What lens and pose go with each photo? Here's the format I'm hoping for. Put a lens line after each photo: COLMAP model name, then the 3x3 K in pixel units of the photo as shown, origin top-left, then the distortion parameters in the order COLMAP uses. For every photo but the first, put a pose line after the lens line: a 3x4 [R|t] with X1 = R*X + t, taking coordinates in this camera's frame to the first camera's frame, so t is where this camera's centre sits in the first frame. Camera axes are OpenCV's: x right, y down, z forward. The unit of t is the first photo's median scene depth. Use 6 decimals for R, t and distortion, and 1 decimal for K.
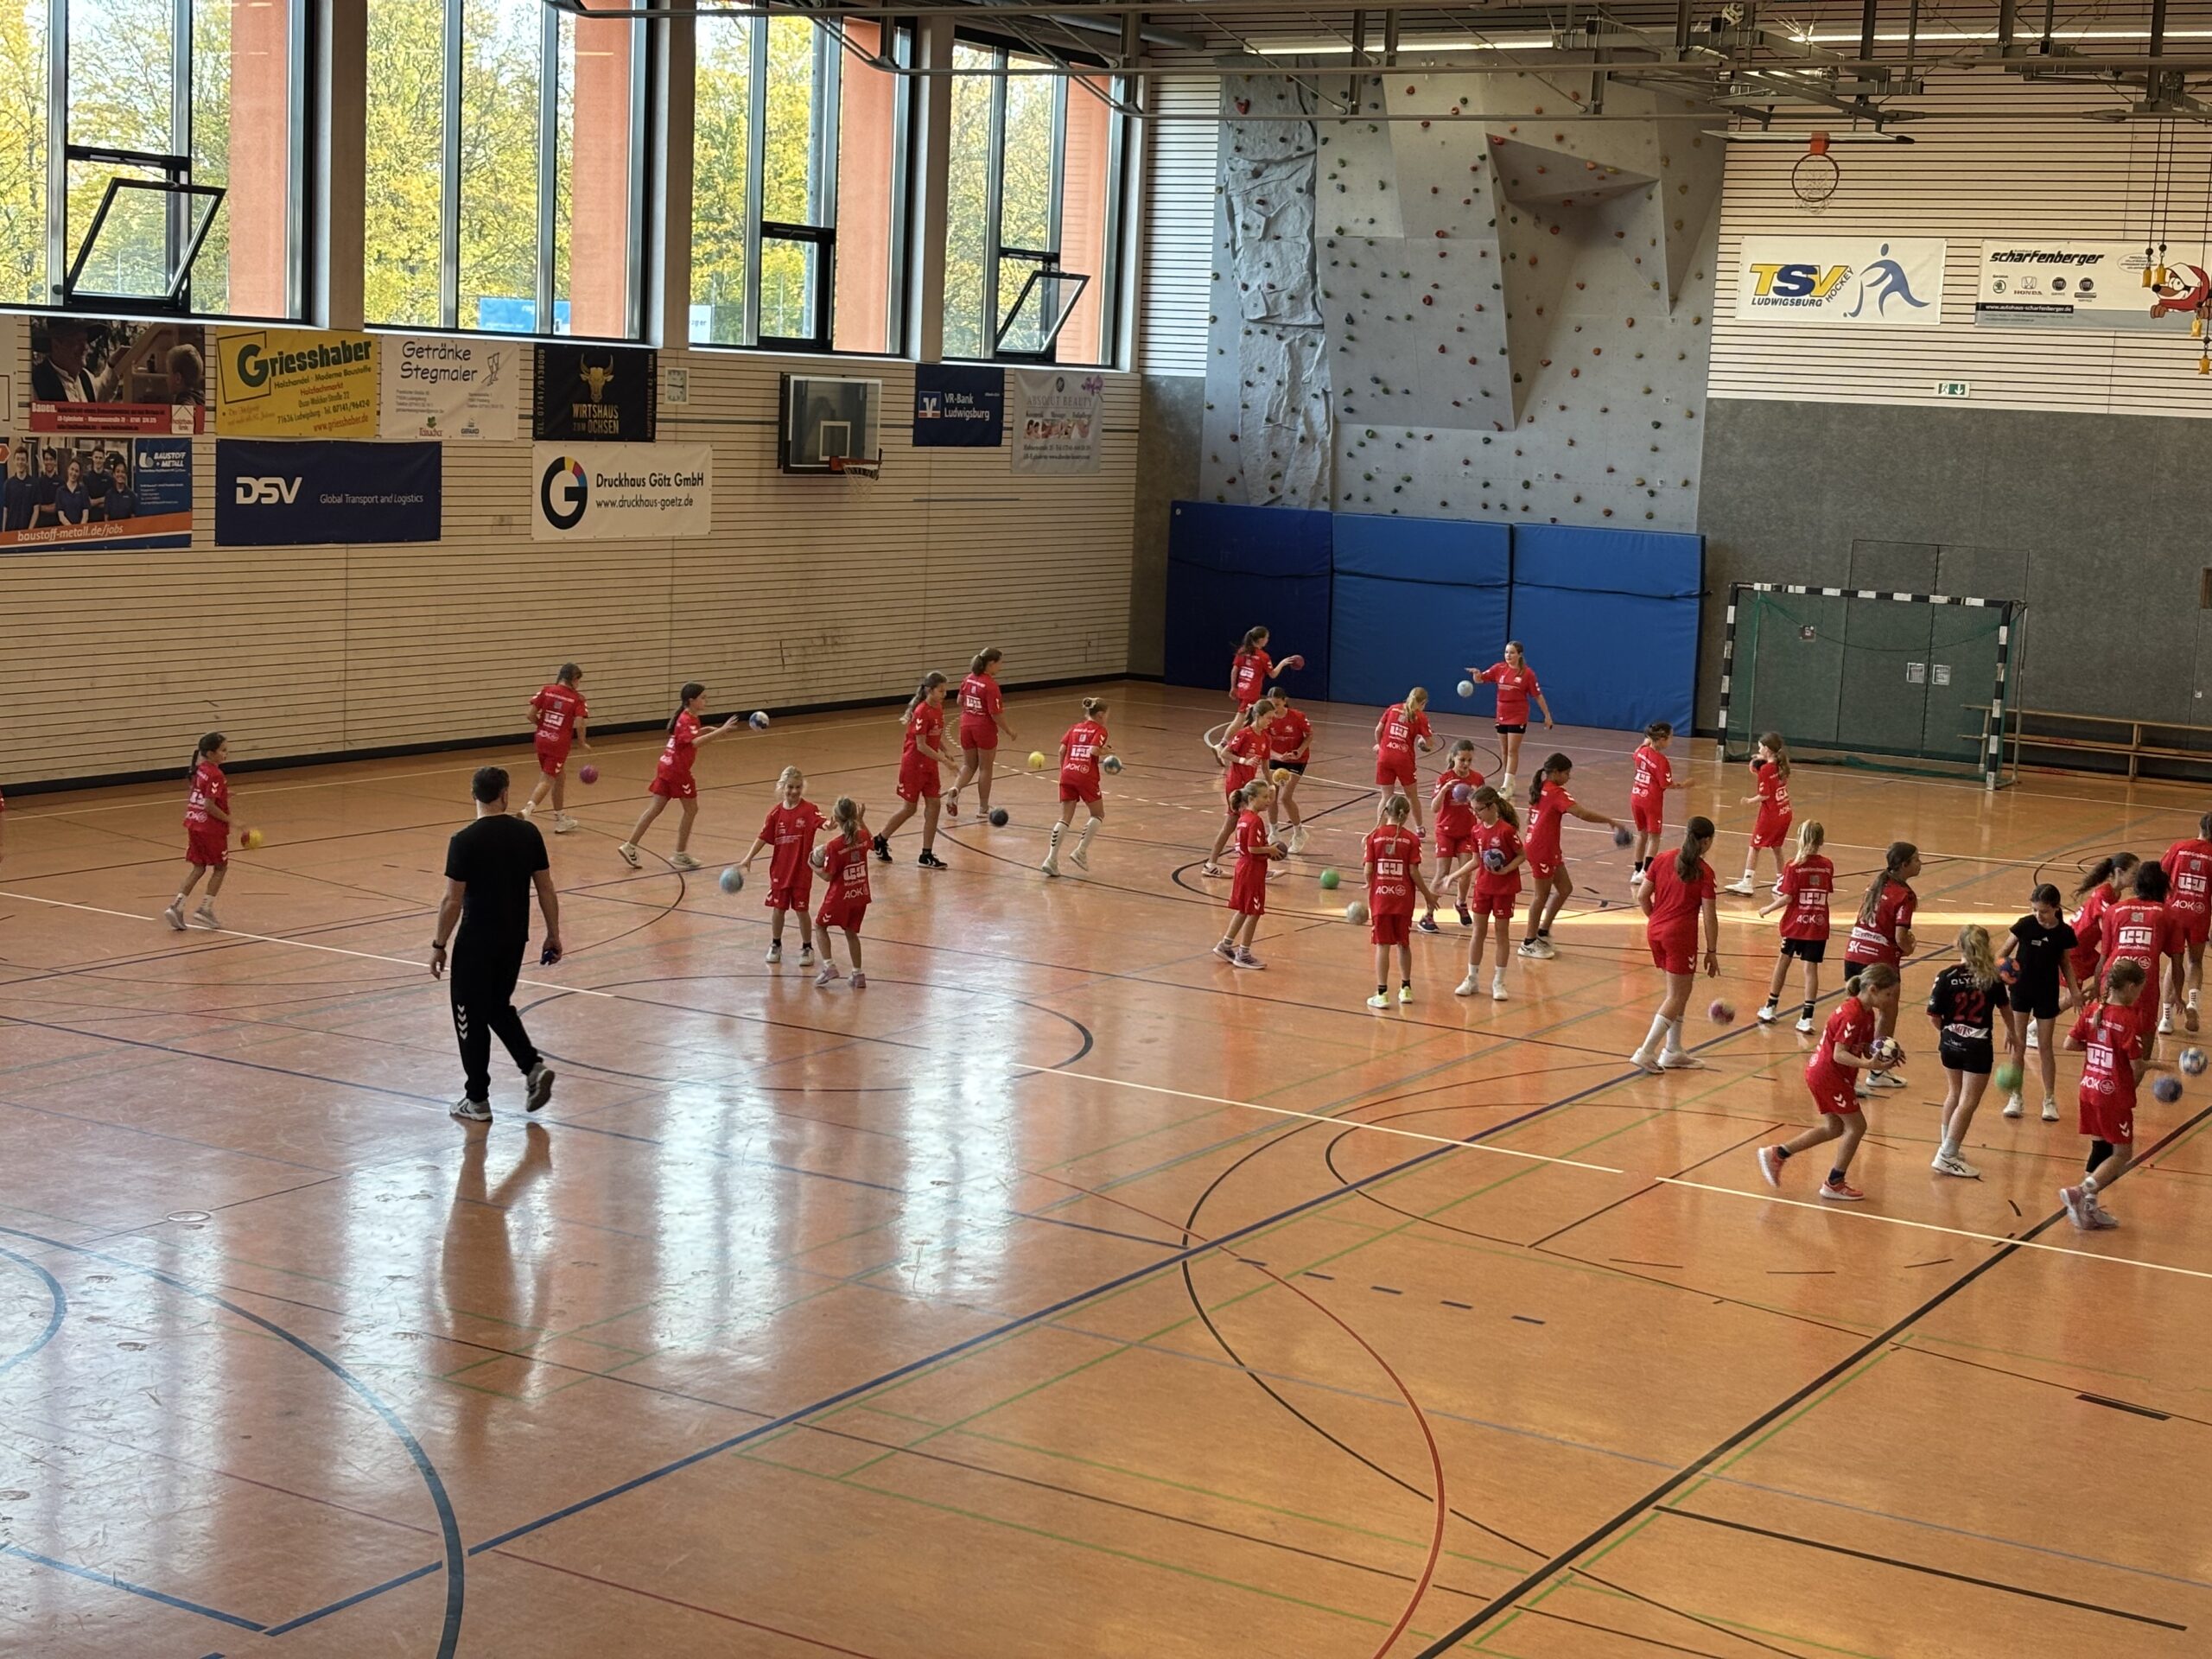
lens RADIAL K [[3324.7, 0, 1088.0], [0, 3324.7, 813.3], [0, 0, 1]] dist [0.269074, -1.062492]
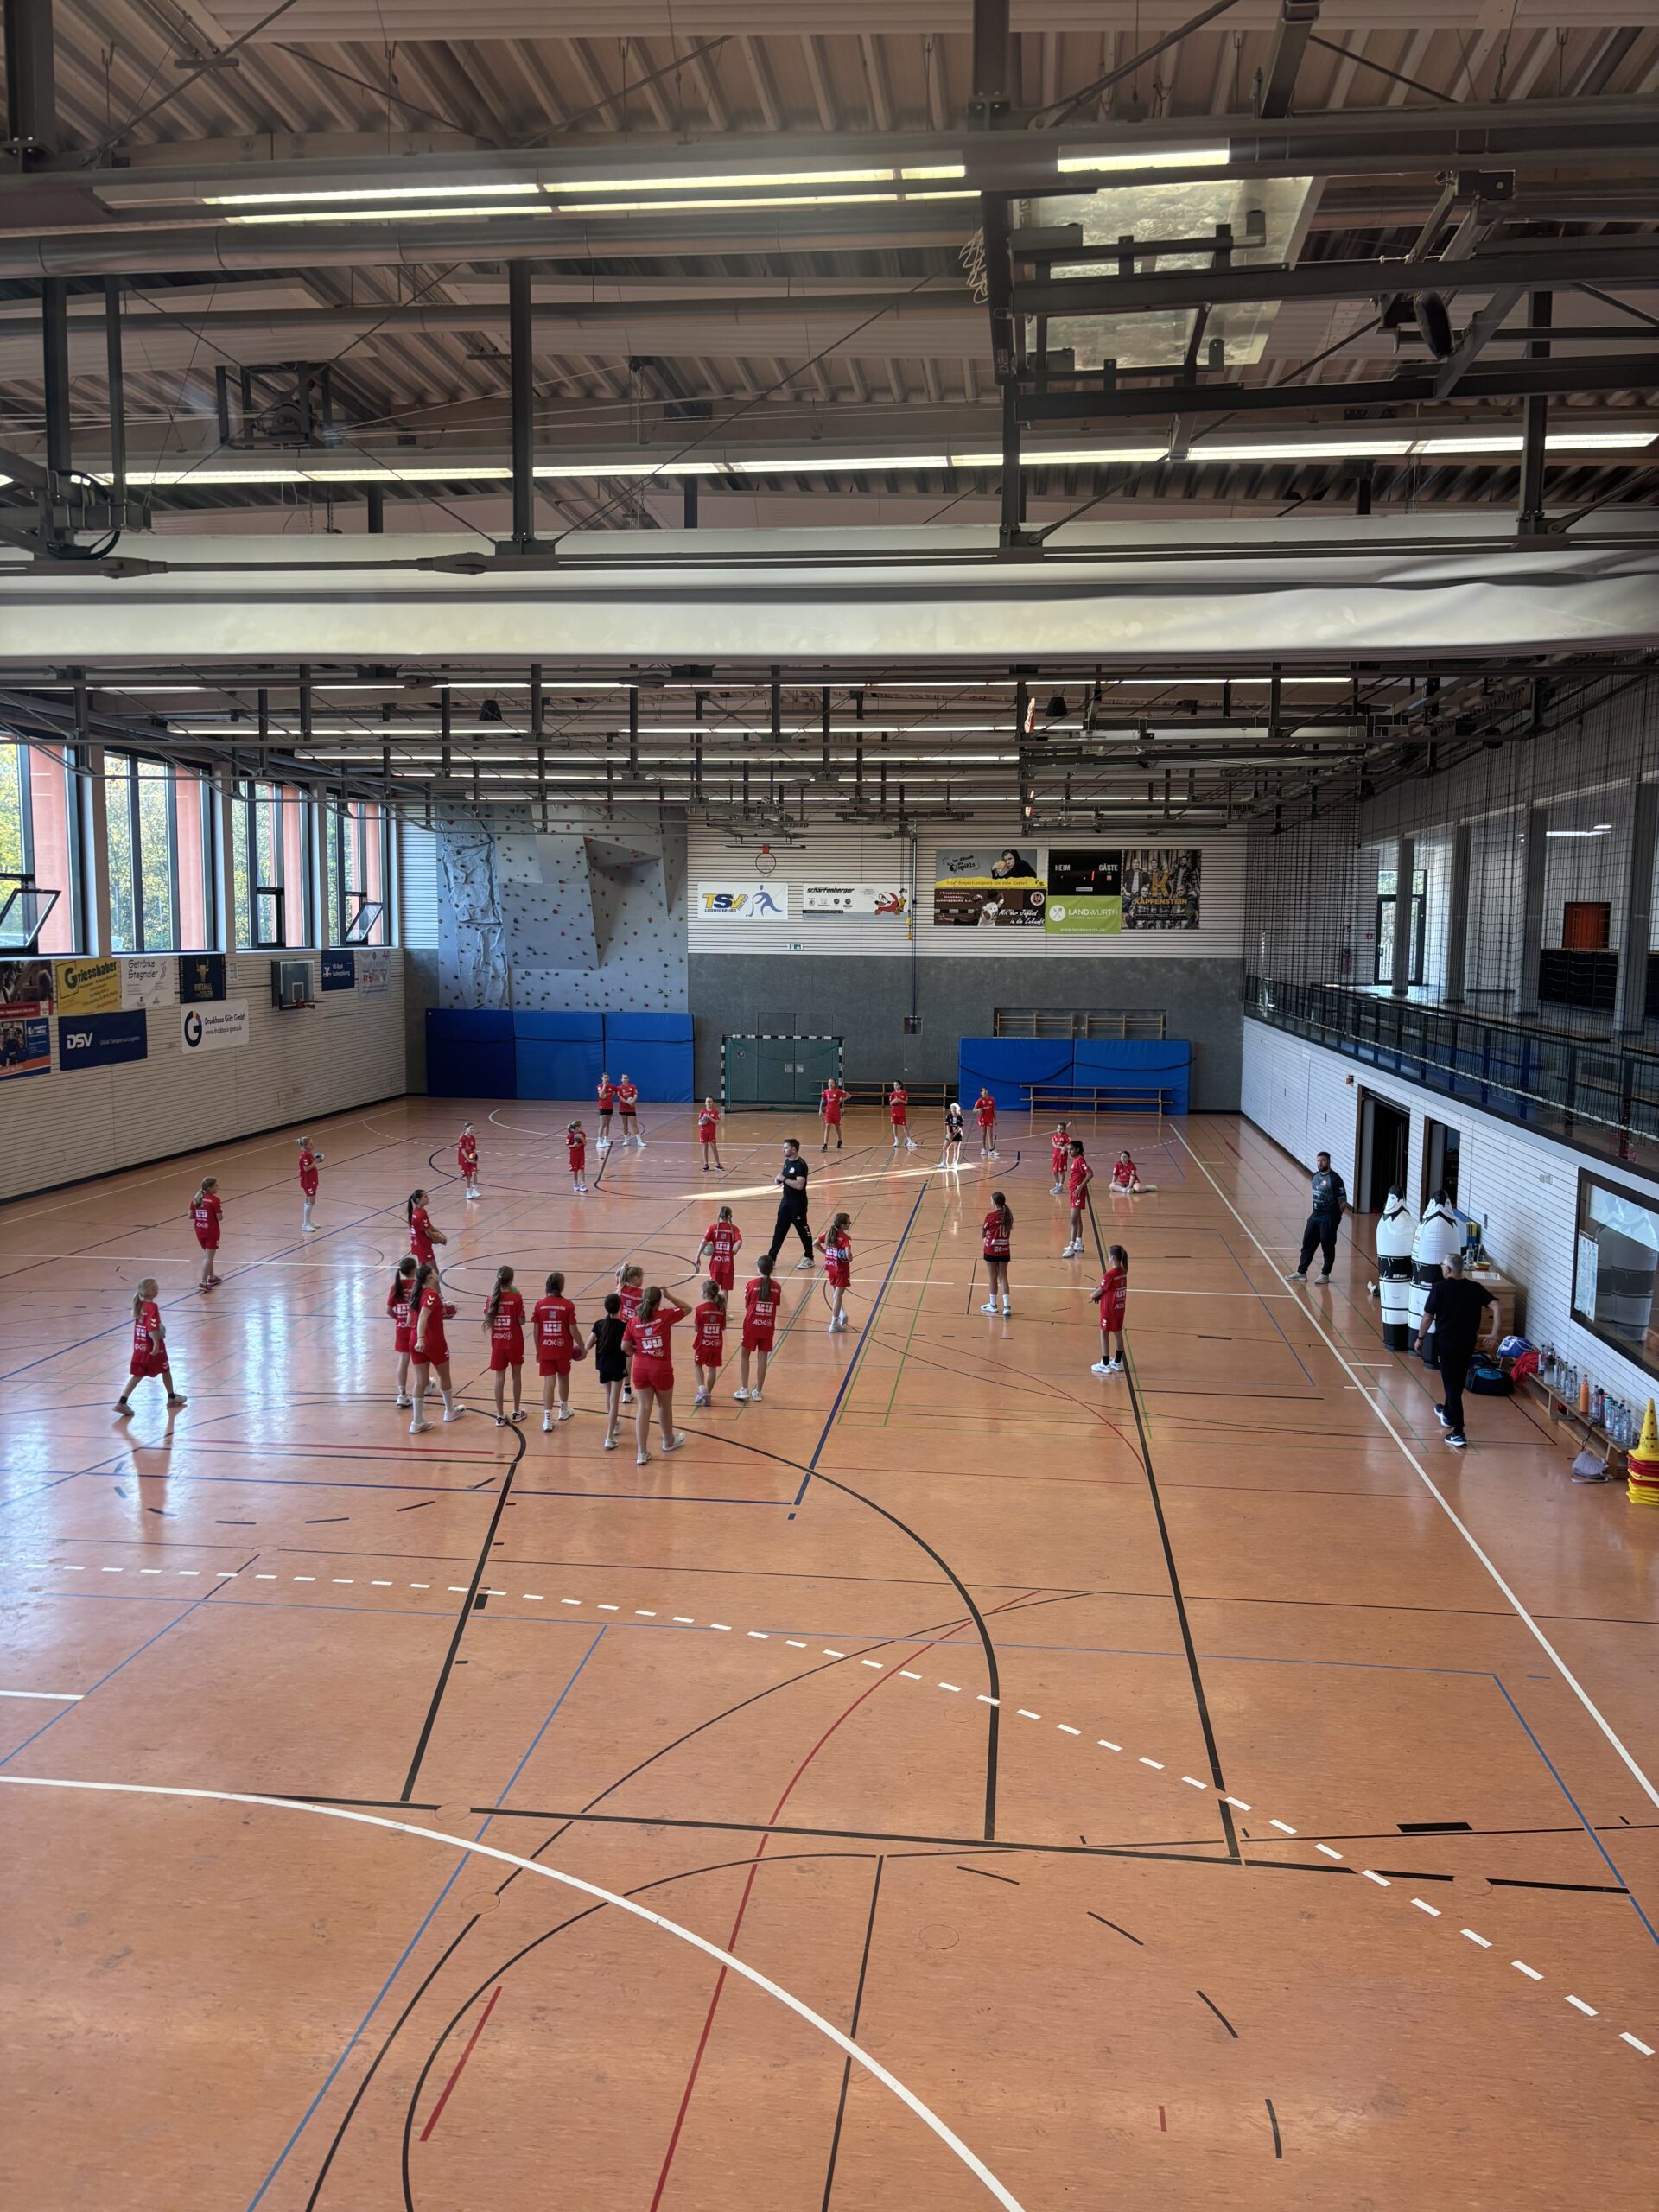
lens RADIAL K [[1694.2, 0, 831.7], [0, 1694.2, 1072.0], [0, 0, 1]] dist [0.084119, -0.094536]
pose [[0.910119, -0.070817, 0.408250, -0.197672], [0.083387, 0.996432, -0.013049, -0.021885], [-0.405869, 0.045918, 0.912777, -0.068850]]
